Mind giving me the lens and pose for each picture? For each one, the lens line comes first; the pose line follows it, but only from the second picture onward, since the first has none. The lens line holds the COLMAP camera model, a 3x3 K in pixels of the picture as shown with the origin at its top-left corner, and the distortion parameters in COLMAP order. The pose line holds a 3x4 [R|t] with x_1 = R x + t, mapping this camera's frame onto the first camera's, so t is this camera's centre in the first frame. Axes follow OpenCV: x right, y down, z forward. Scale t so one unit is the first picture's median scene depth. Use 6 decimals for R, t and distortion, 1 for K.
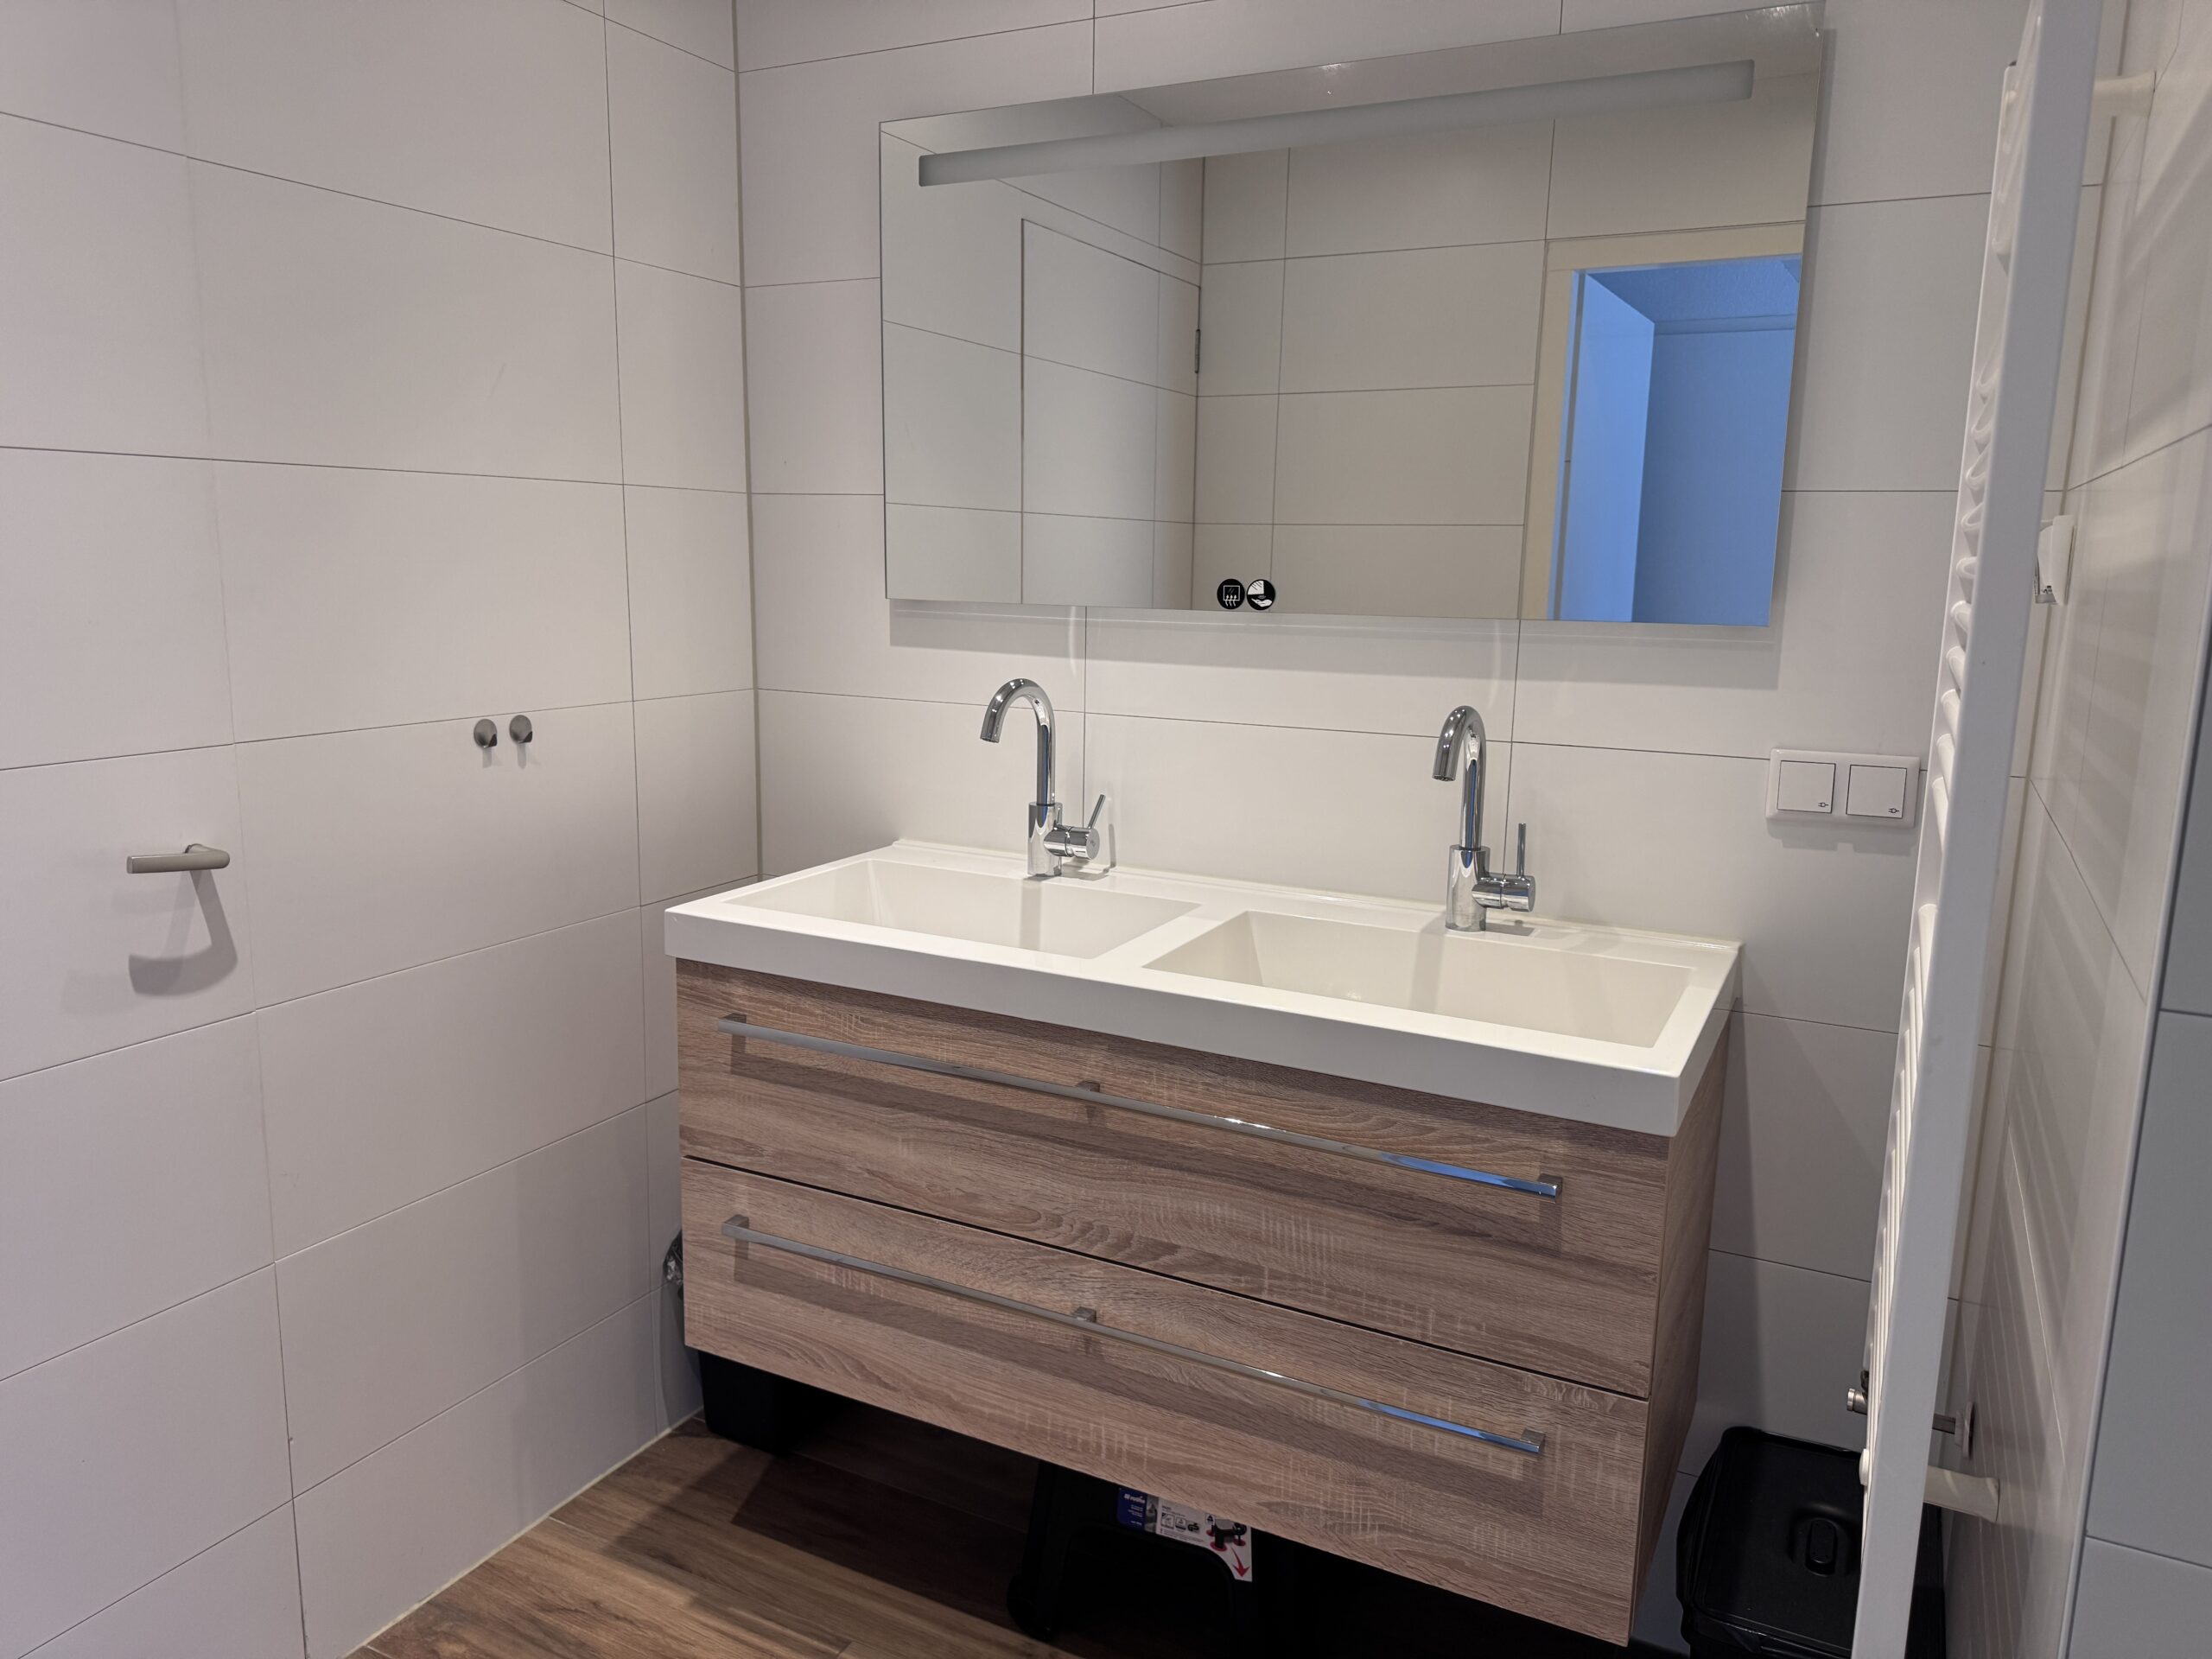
lens RADIAL K [[1539.8, 0, 1106.0], [0, 1539.8, 829.5], [0, 0, 1]] dist [0.158736, -0.291793]
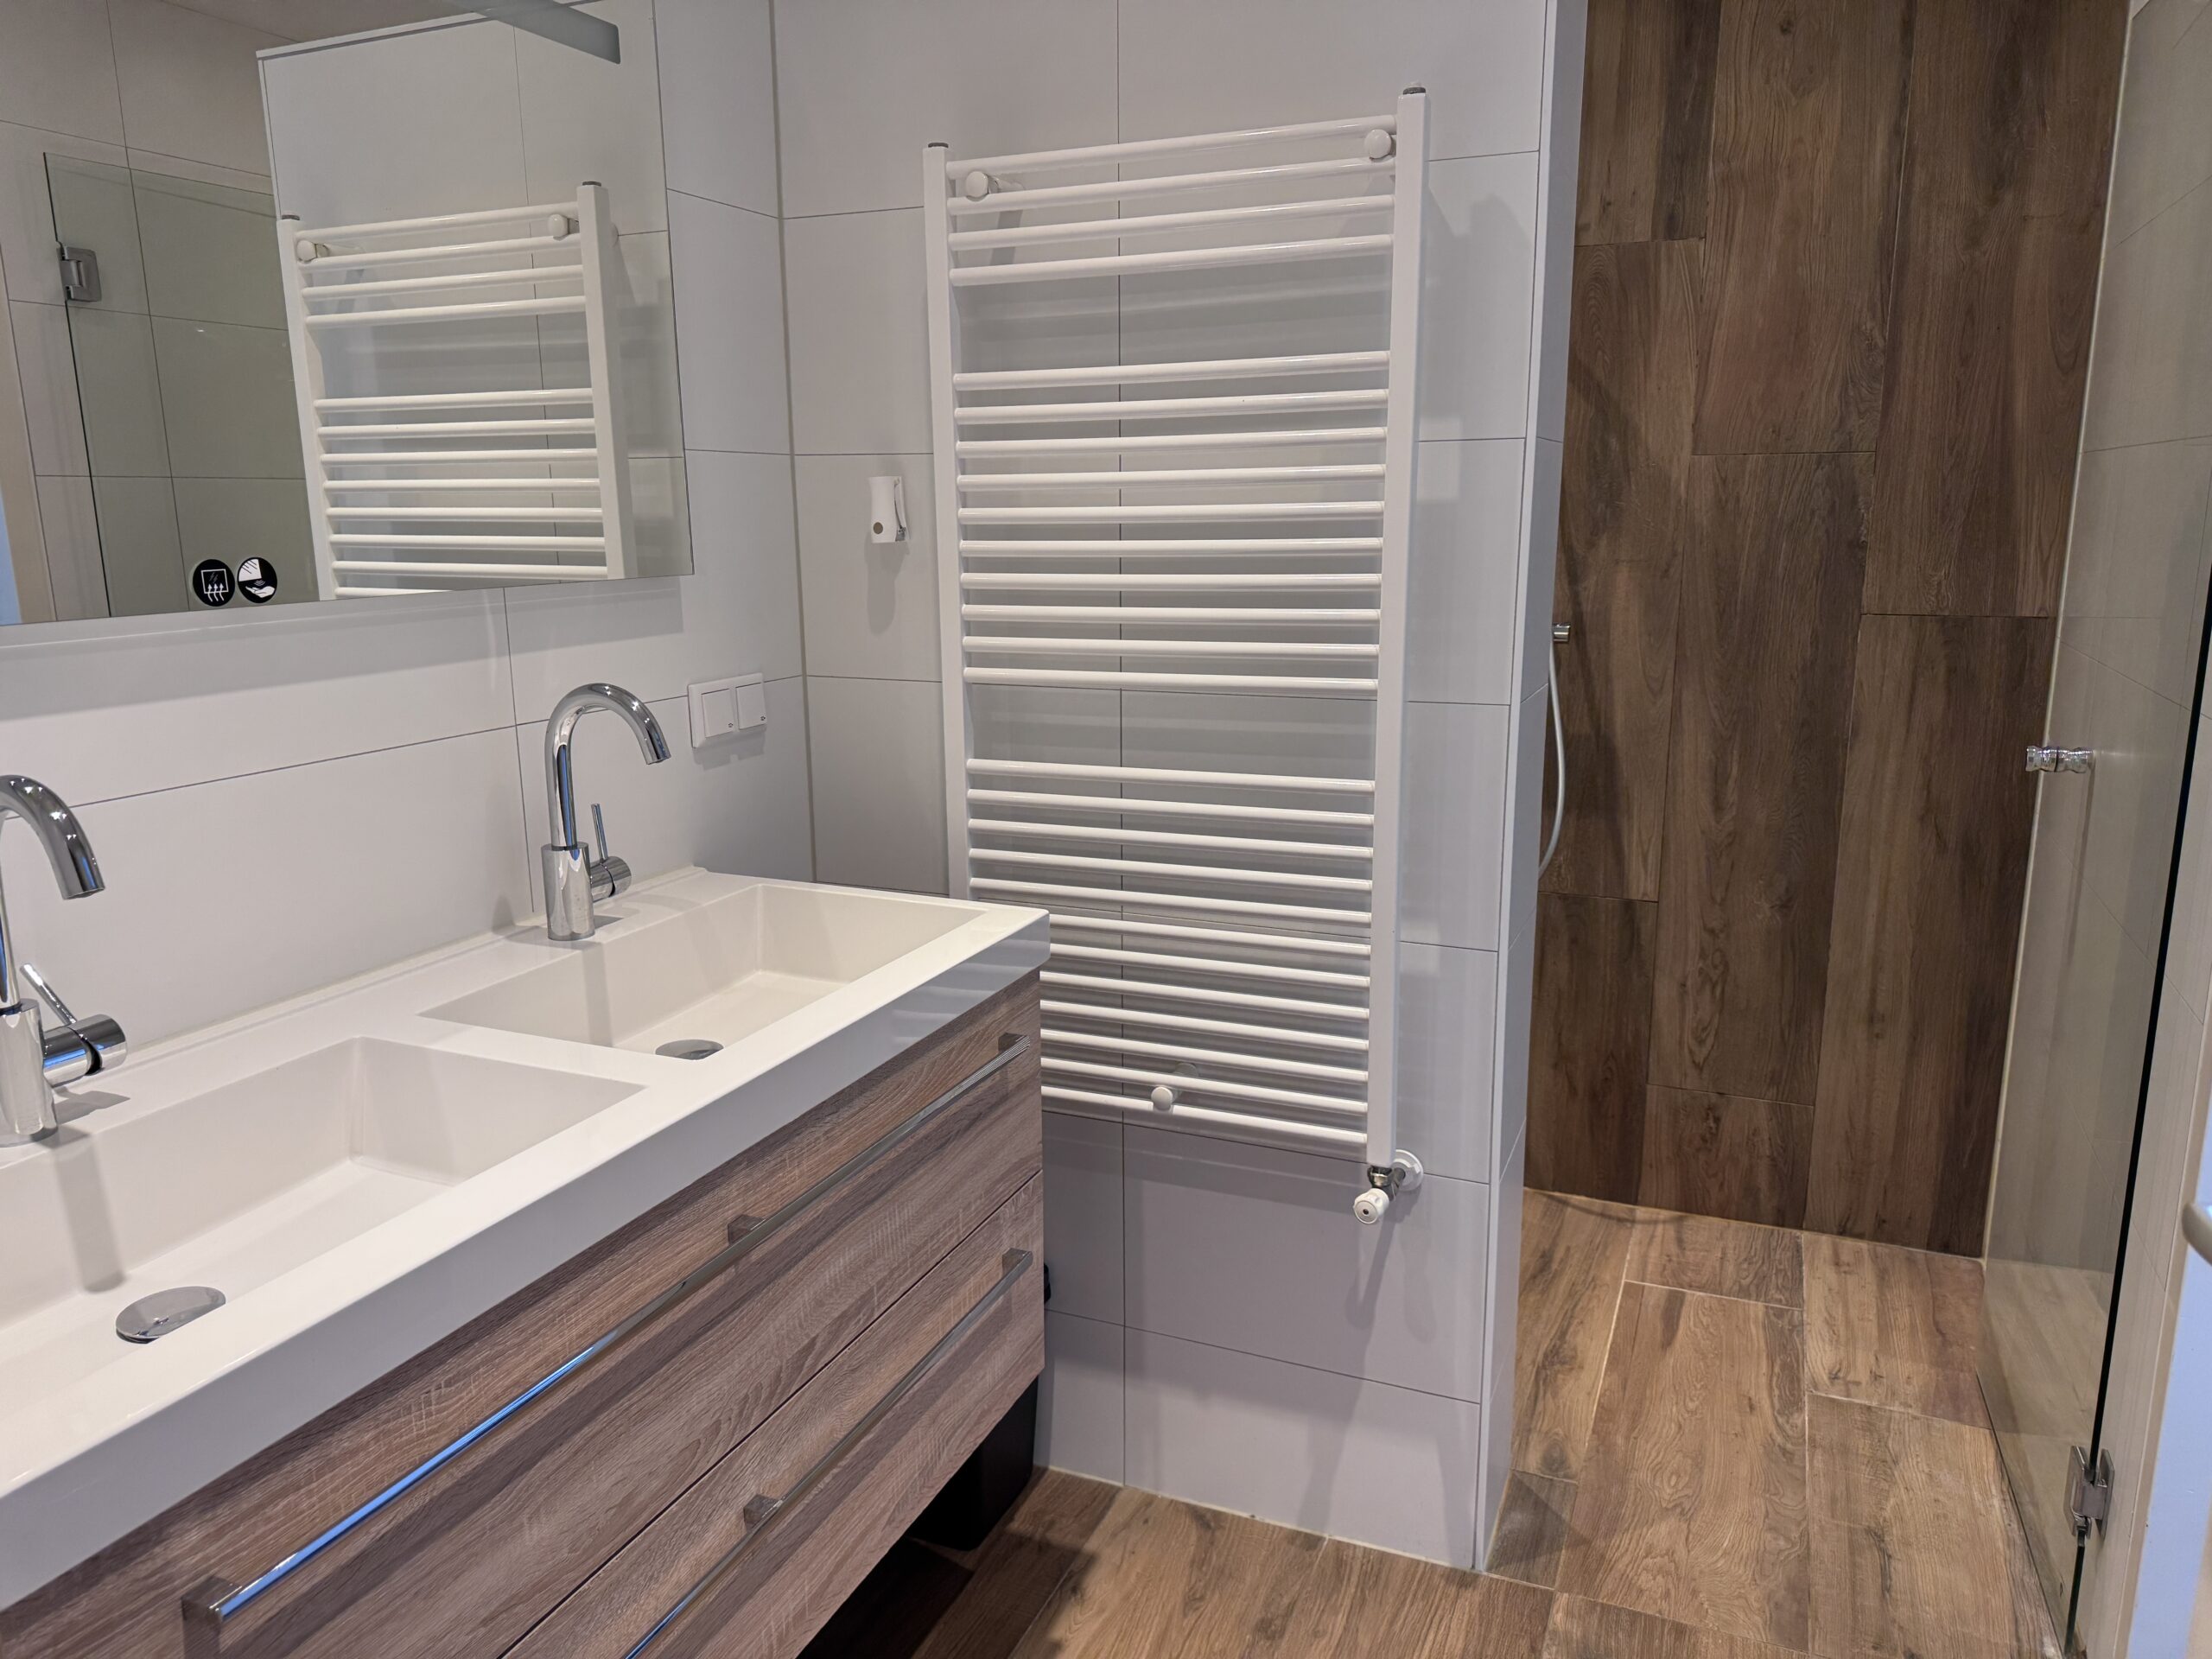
lens RADIAL K [[1544.3, 0, 1106.0], [0, 1544.3, 829.5], [0, 0, 1]] dist [0.001514, -0.031586]
pose [[-0.078231, -0.221039, 0.972122, -0.640688], [0.182343, 0.955489, 0.231930, -0.144387], [-0.980118, 0.195403, -0.034444, 0.724142]]
